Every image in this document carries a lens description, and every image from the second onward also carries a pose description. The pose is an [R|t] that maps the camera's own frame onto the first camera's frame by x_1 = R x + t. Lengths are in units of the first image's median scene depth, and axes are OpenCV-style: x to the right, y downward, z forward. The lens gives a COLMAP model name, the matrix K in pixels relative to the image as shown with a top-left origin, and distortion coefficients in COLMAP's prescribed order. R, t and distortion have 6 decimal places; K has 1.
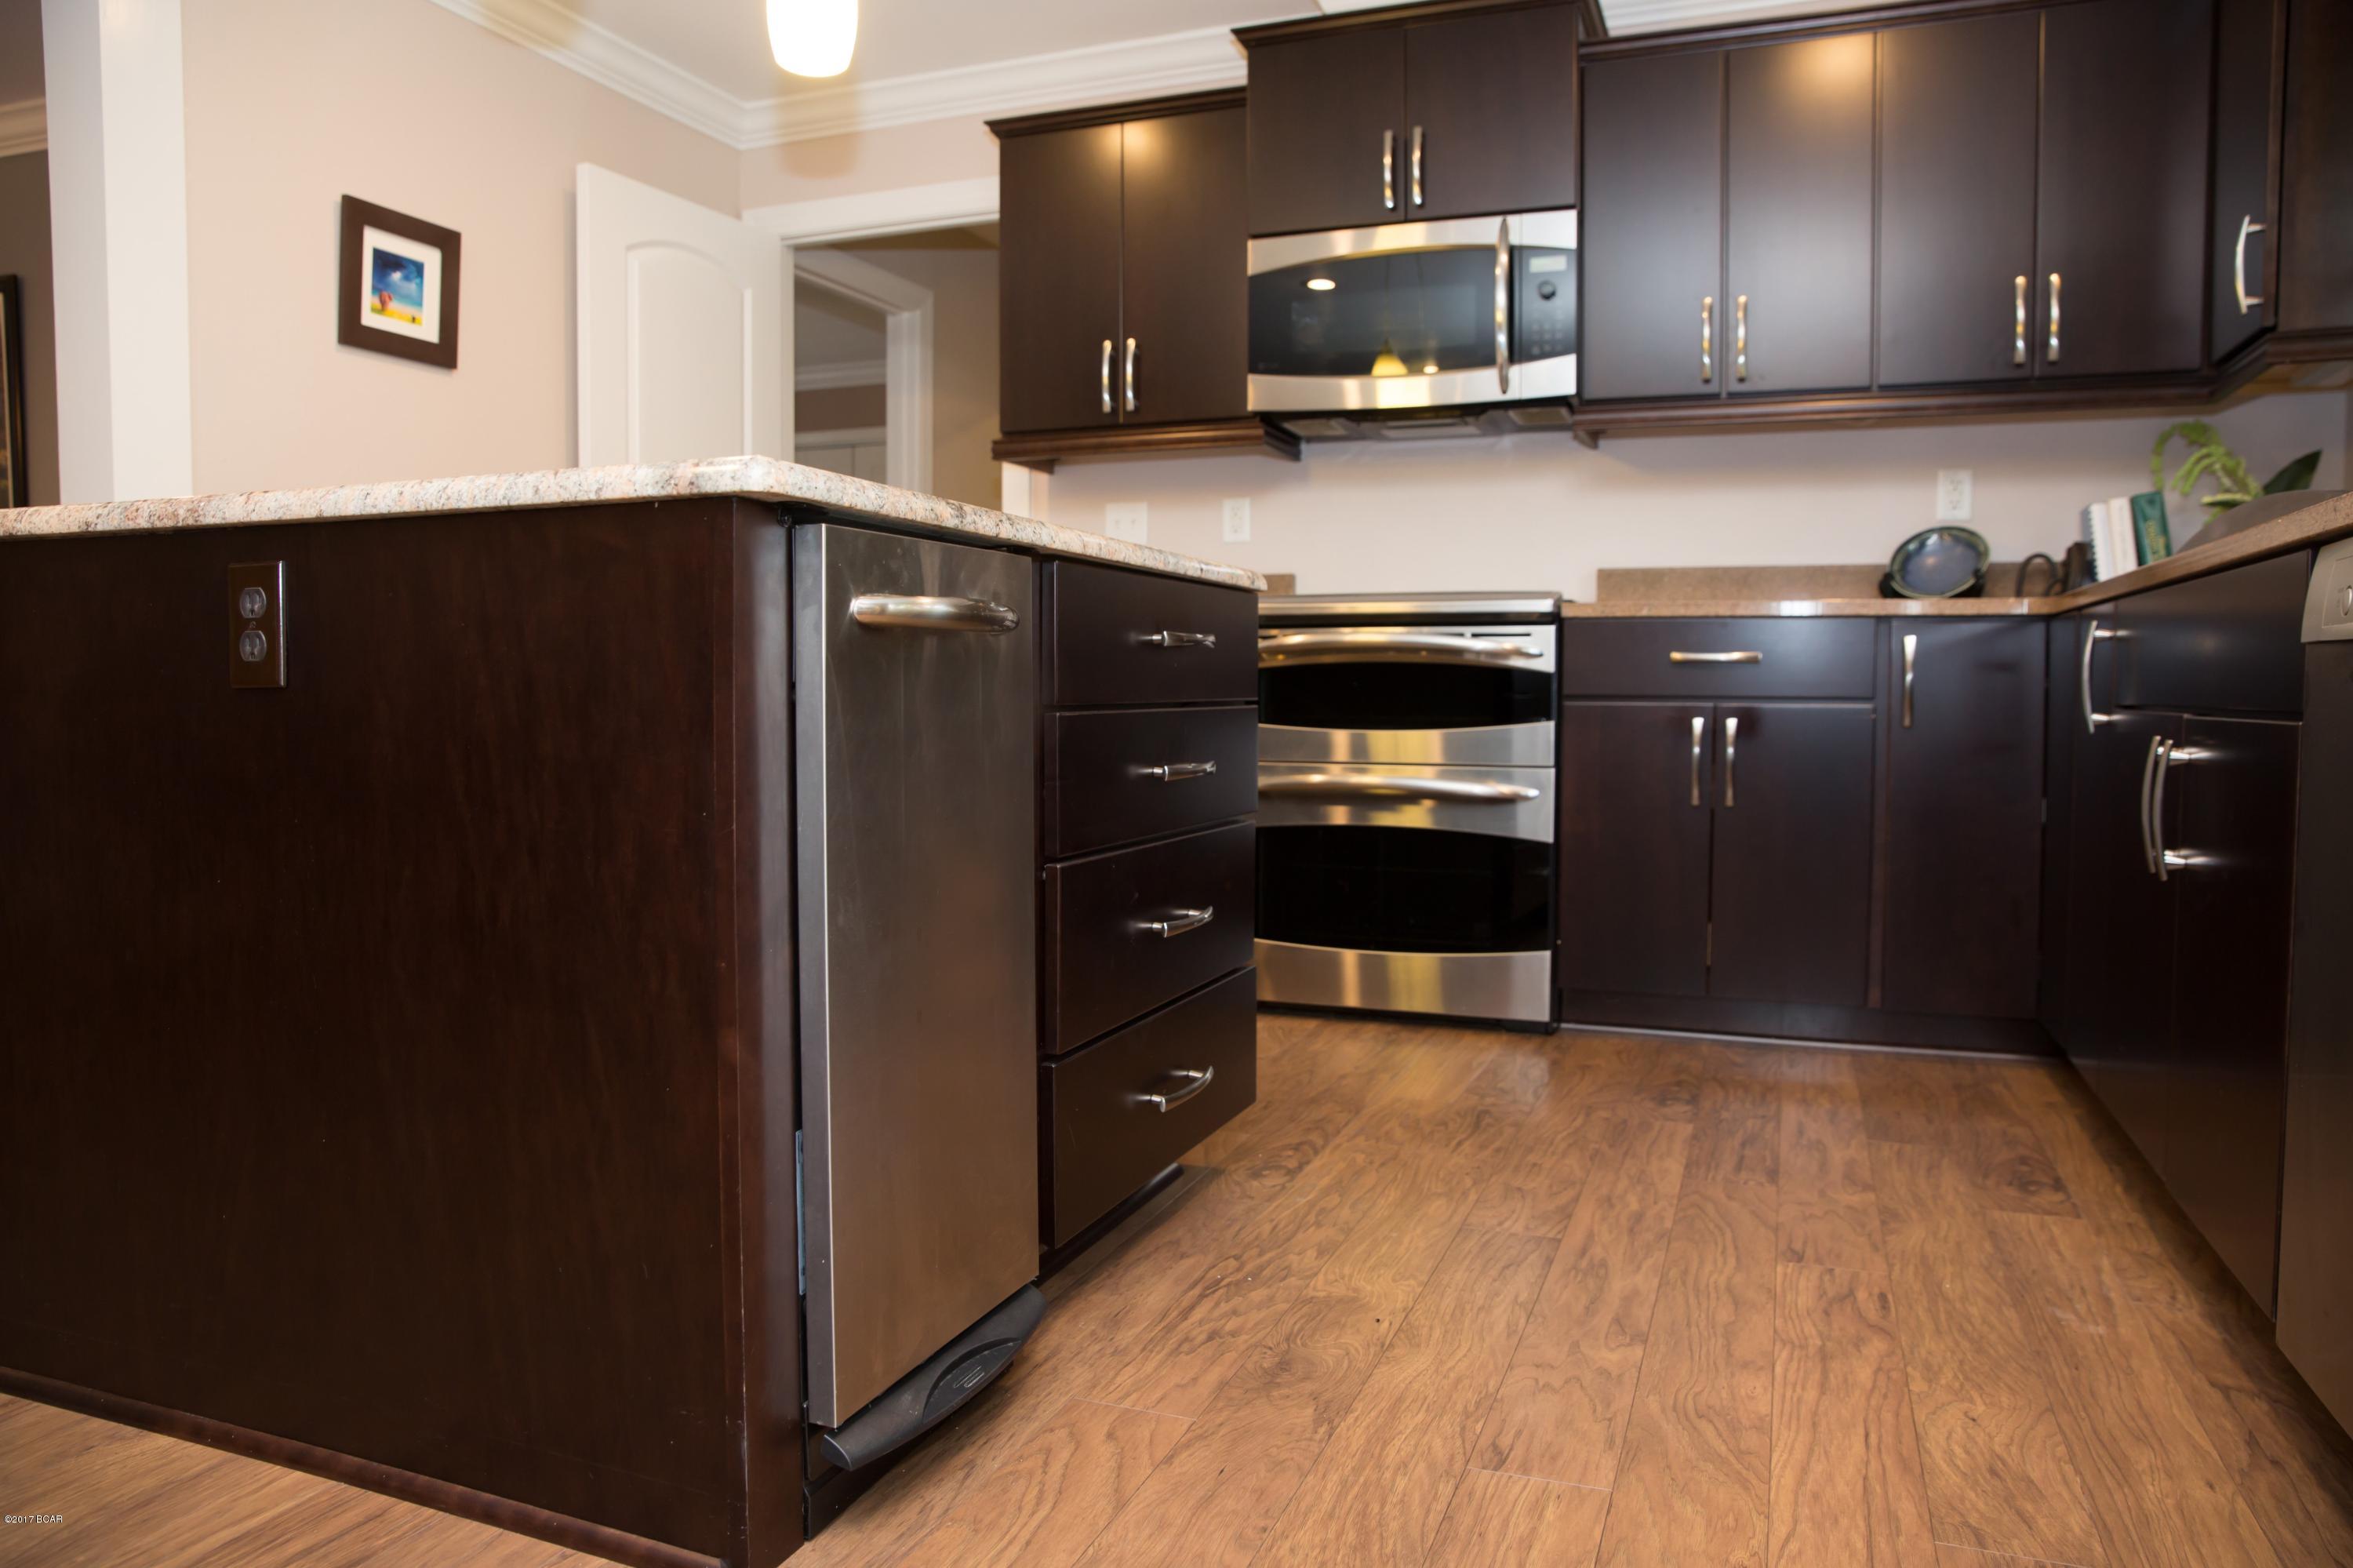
lens RADIAL K [[1602.2, 0, 1182.1], [0, 1602.2, 764.7], [0, 0, 1]] dist [-0.022733, 0.001882]
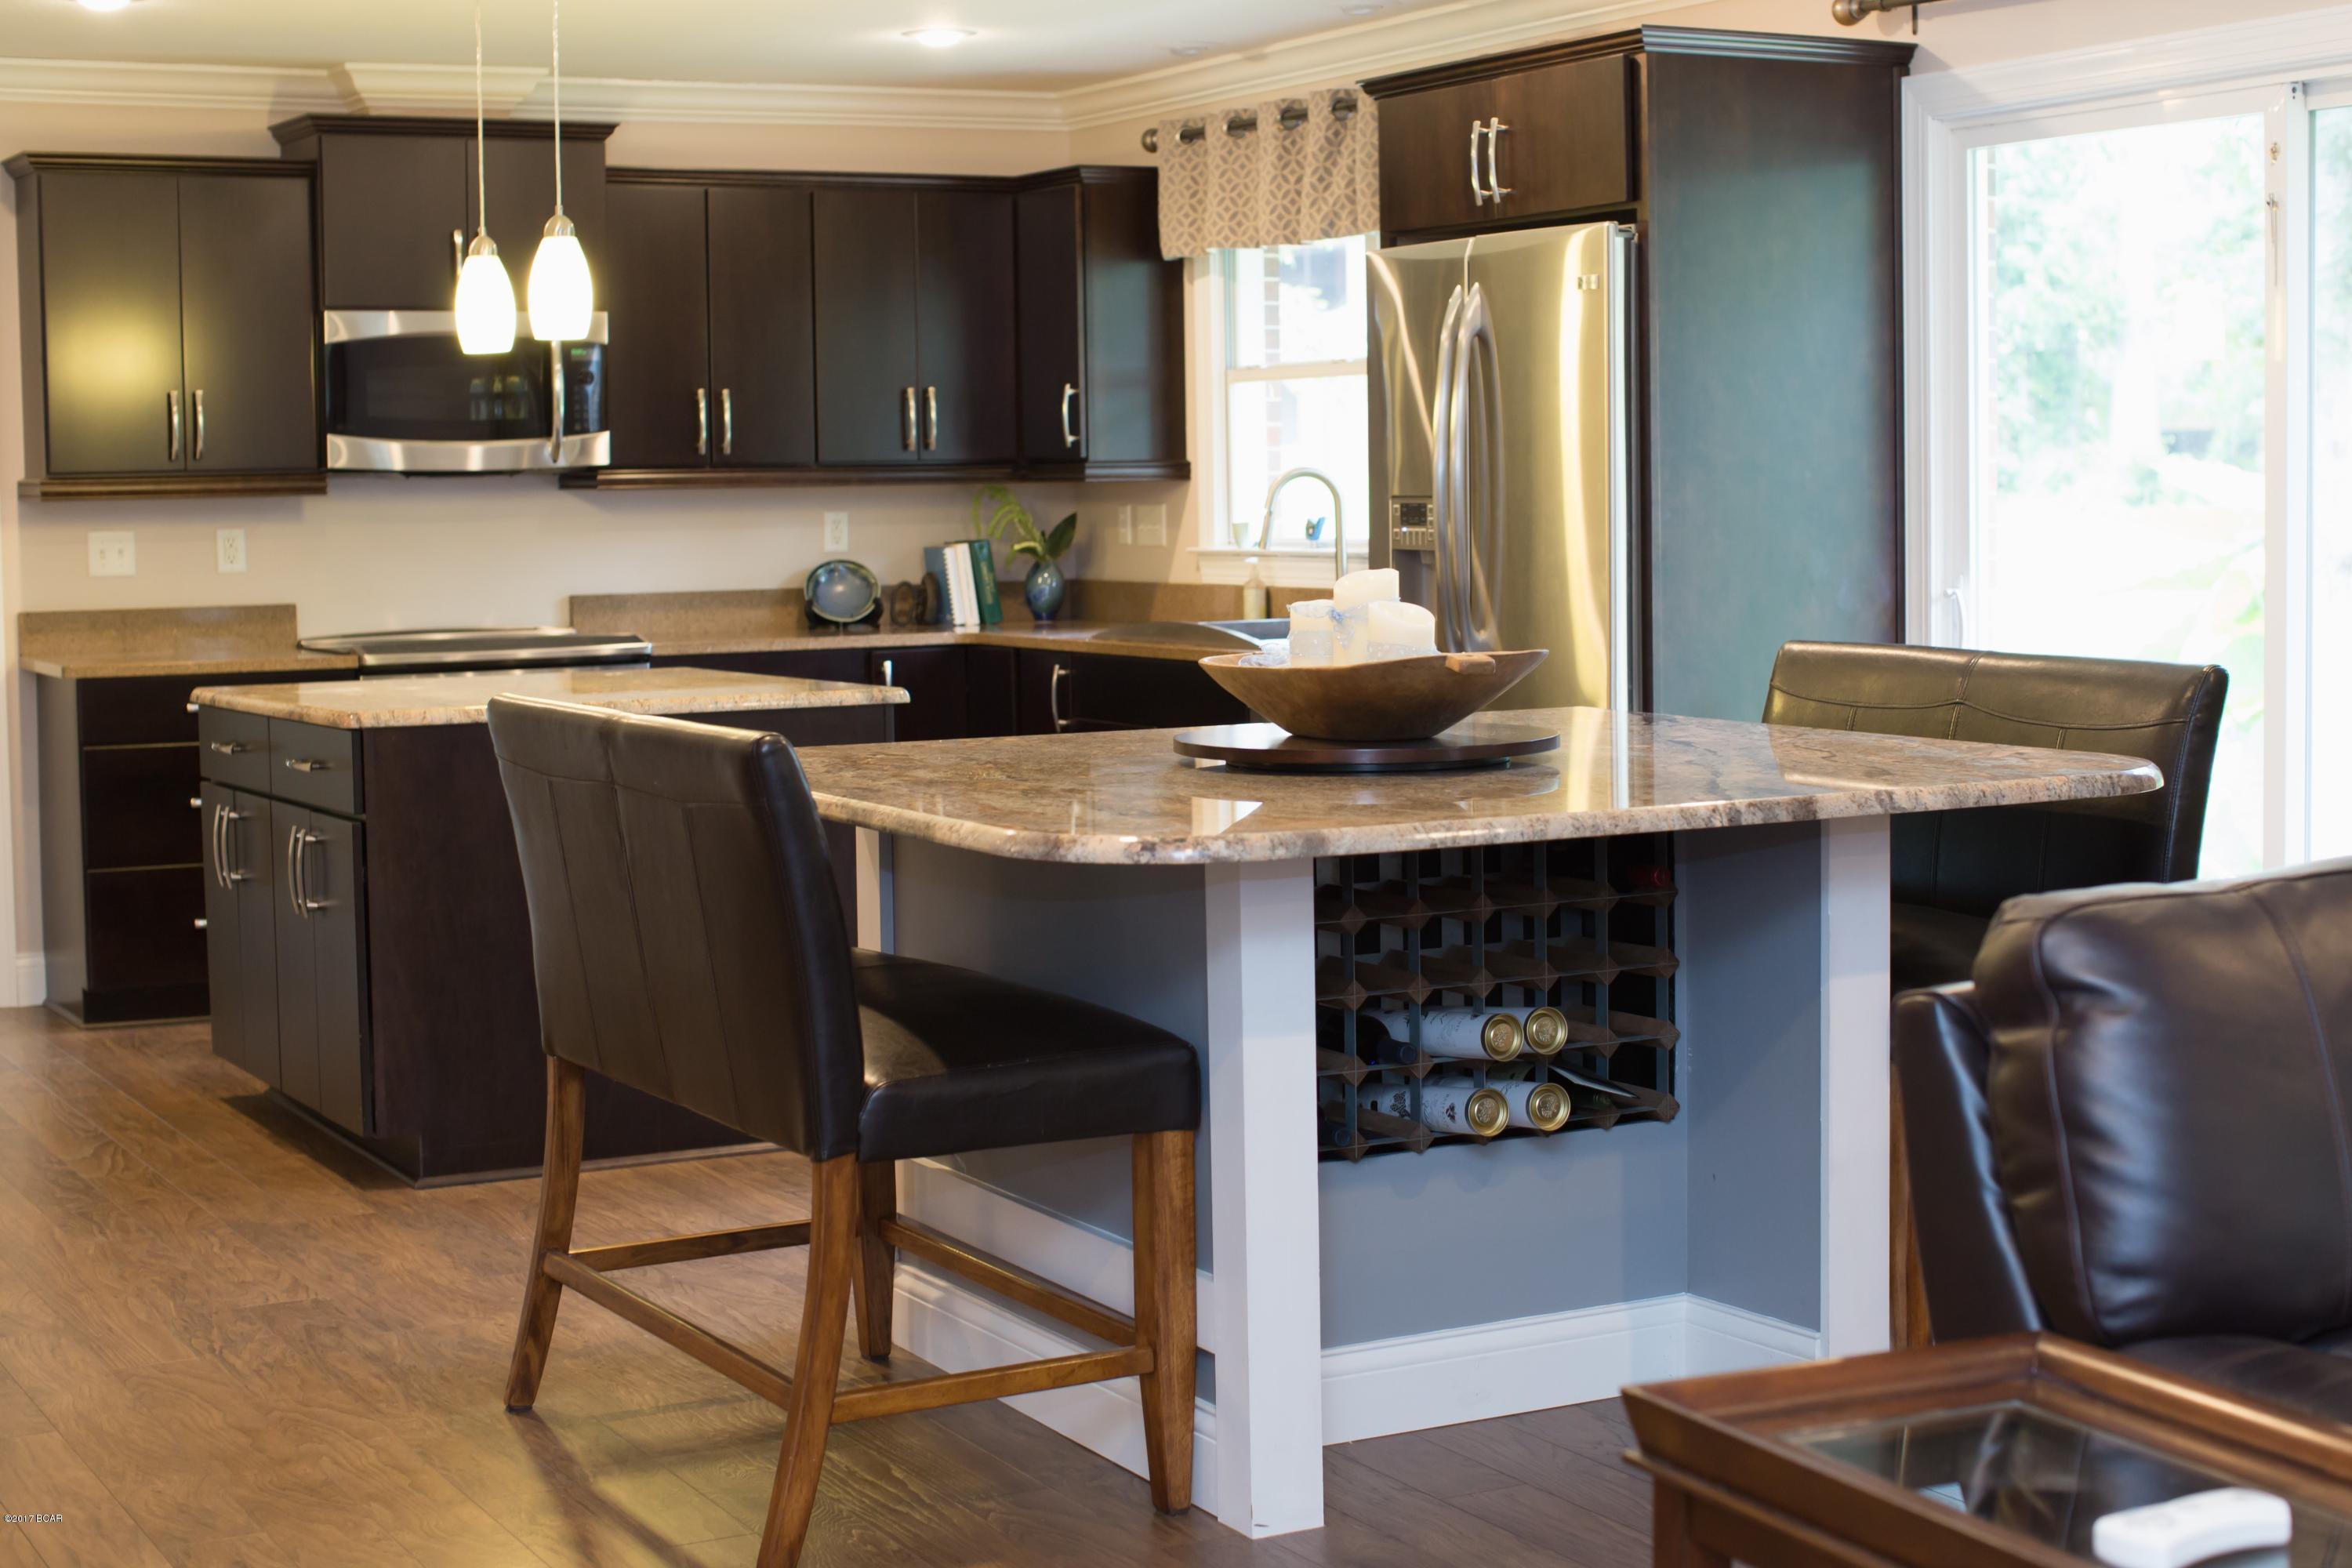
lens RADIAL K [[3624.1, 0, 1230.1], [0, 3624.1, 749.1], [0, 0, 1]] dist [-0.104365, 0.000000]
pose [[0.654599, -0.072939, 0.752449, -1.590801], [0.058998, 0.997228, 0.045341, -0.119324], [-0.753670, 0.014713, 0.657088, -1.195150]]
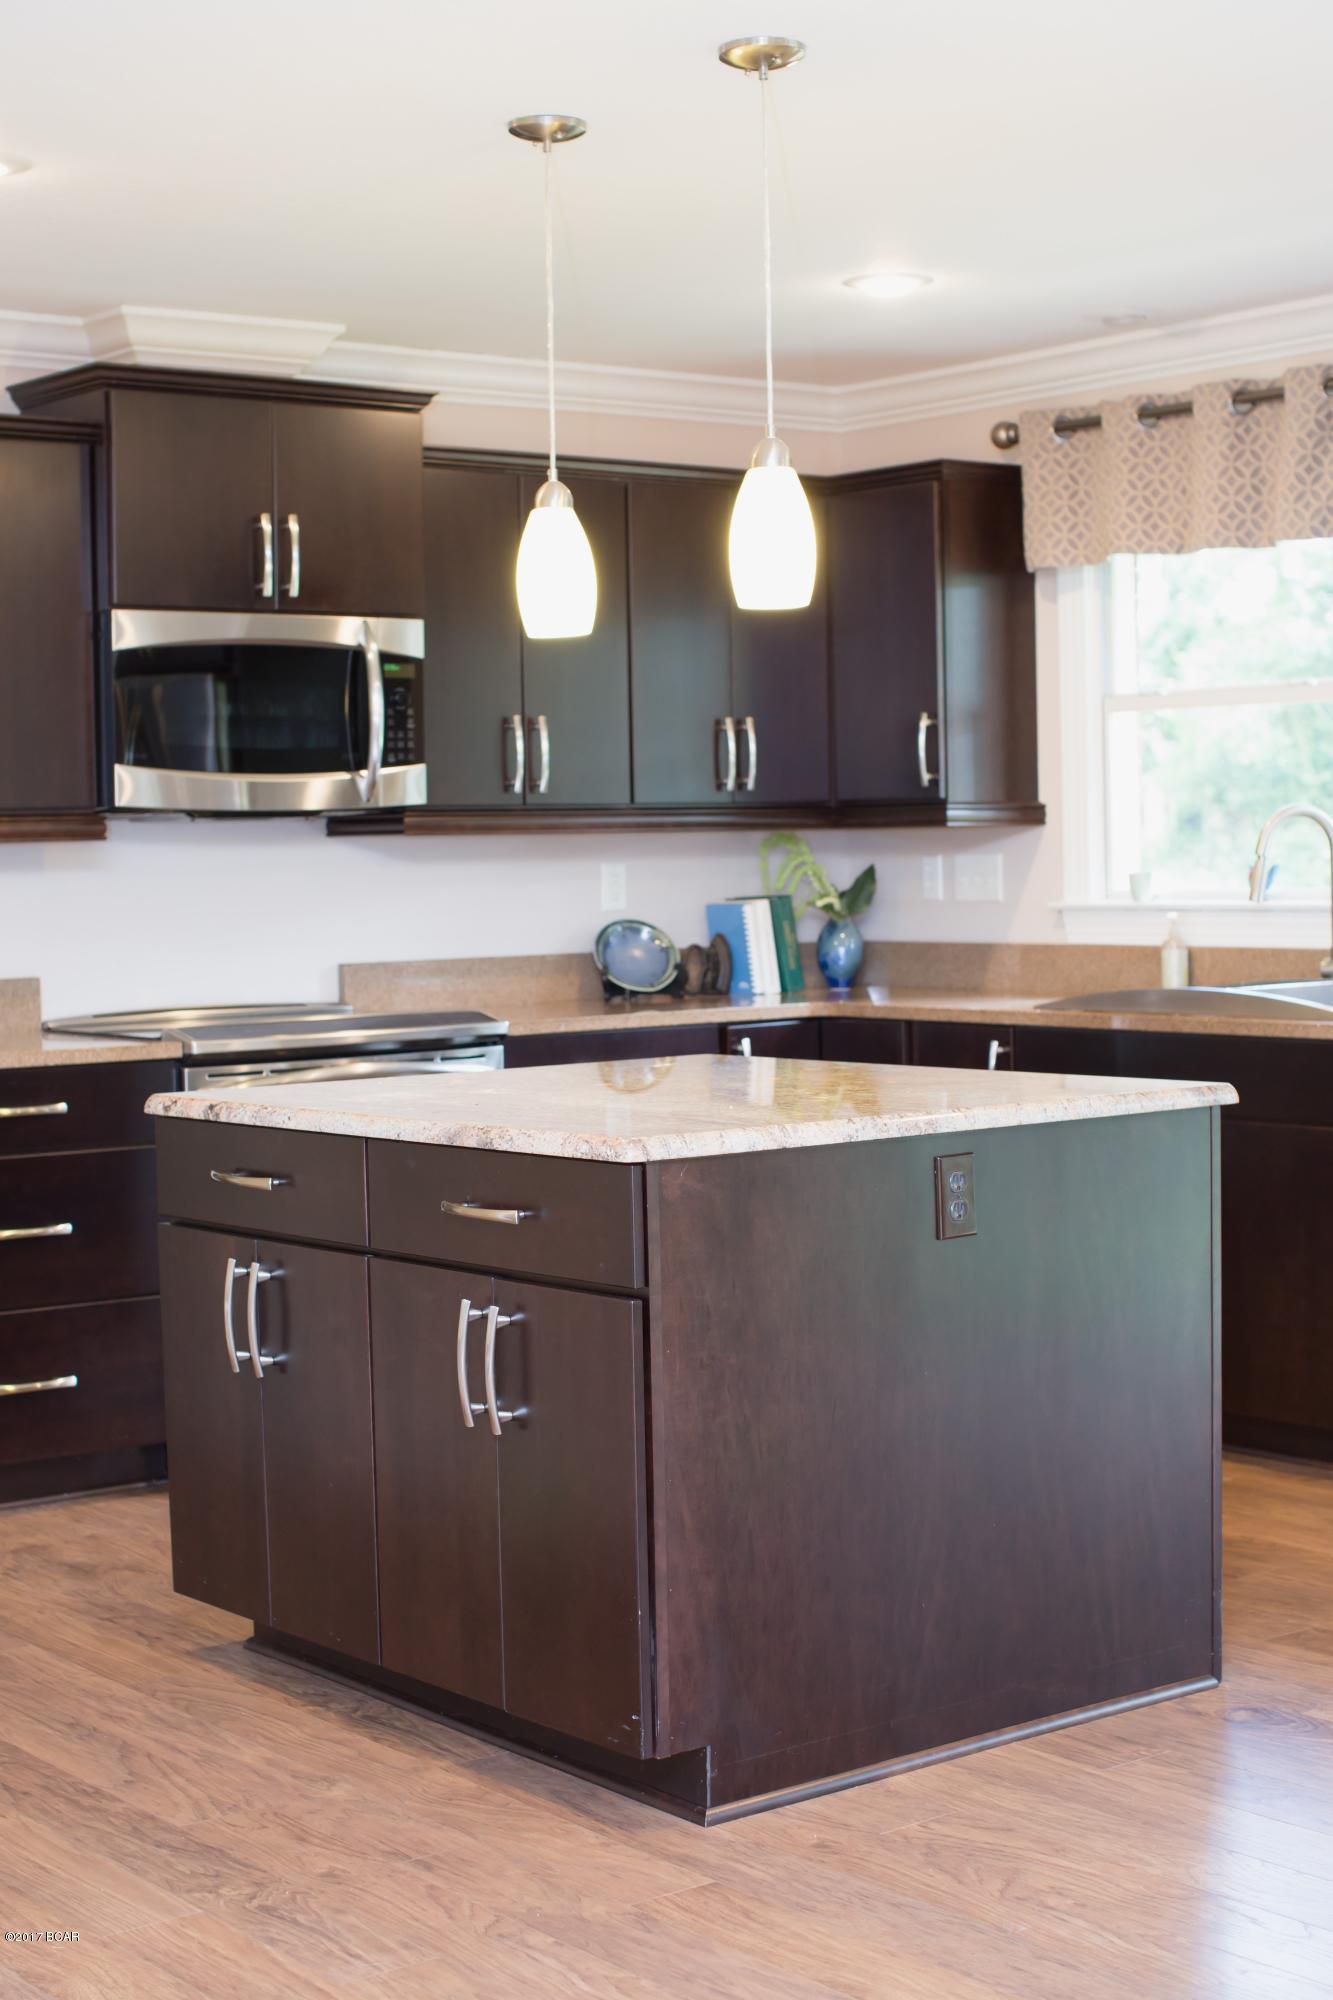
lens RADIAL K [[3081.7, 0, 671.7], [0, 3081.7, 1014.8], [0, 0, 1]] dist [-0.104365, 0.000000]
pose [[0.522091, -0.062623, 0.850587, -1.378693], [0.067469, 0.997208, 0.032005, -0.160078], [-0.850217, 0.040678, 0.524859, -0.133904]]
